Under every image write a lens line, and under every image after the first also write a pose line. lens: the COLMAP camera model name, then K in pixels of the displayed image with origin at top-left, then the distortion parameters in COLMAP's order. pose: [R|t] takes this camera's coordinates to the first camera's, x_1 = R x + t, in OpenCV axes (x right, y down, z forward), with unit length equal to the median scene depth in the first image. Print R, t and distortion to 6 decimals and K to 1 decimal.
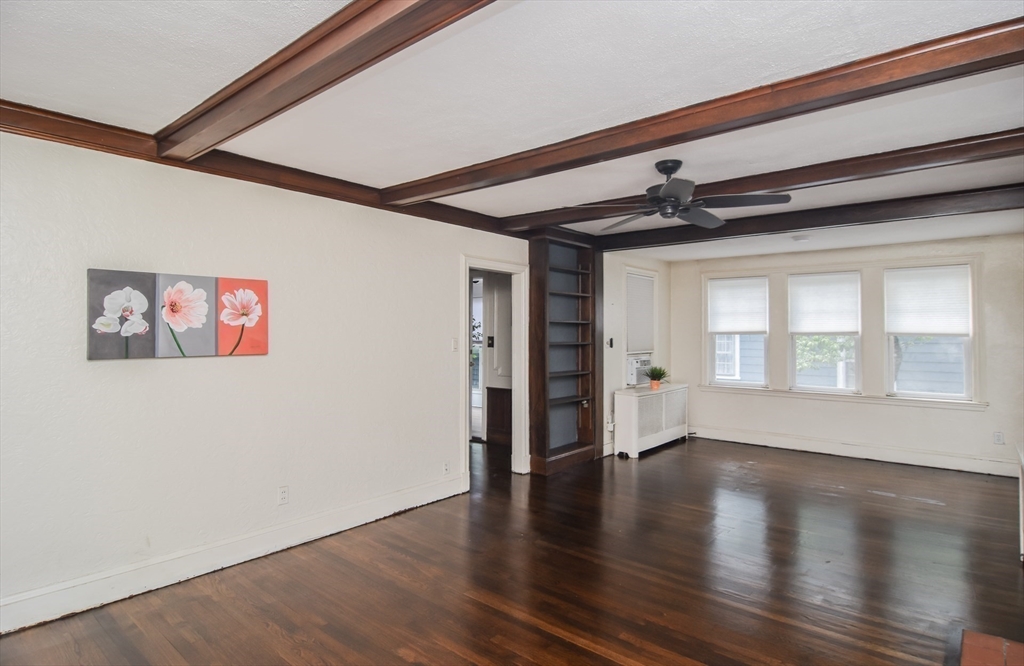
lens RADIAL K [[559.6, 0, 514.0], [0, 559.6, 330.2], [0, 0, 1]] dist [0.002437, 0.000606]
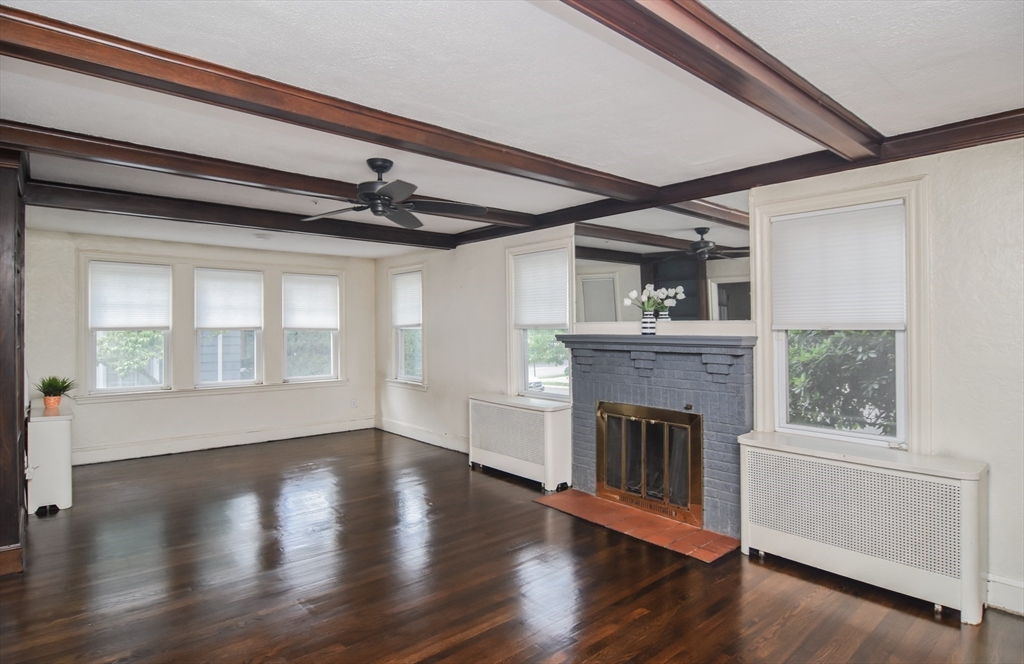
lens RADIAL K [[559.6, 0, 514.0], [0, 559.6, 329.2], [0, 0, 1]] dist [0.002437, 0.000606]
pose [[0.166173, -0.007649, 0.986067, -0.413165], [-0.000310, 0.999969, 0.007809, -0.001757], [-0.986096, -0.001603, 0.166166, 0.356345]]
